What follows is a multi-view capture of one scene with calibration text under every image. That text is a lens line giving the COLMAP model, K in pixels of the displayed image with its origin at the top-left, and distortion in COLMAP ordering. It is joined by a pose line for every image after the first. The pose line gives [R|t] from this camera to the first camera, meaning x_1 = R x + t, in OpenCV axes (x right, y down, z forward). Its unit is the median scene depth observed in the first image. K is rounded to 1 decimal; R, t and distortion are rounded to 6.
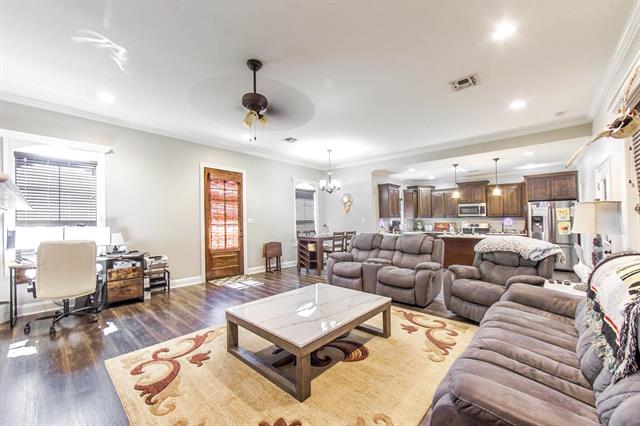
lens RADIAL K [[253.9, 0, 317.7], [0, 253.9, 216.9], [0, 0, 1]] dist [0.000689, 0.000096]
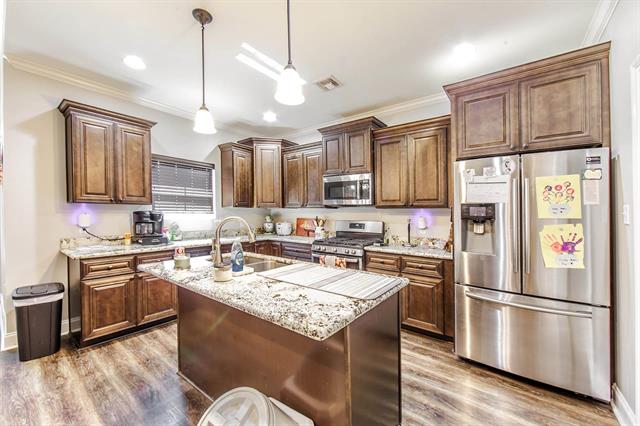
lens RADIAL K [[253.9, 0, 321.6], [0, 253.9, 210.1], [0, 0, 1]] dist [0.000689, 0.000096]
pose [[0.991778, 0.015315, 0.127049, 0.632828], [-0.015680, 0.999875, 0.001872, 0.007570], [-0.127005, -0.003848, 0.991895, 0.715005]]
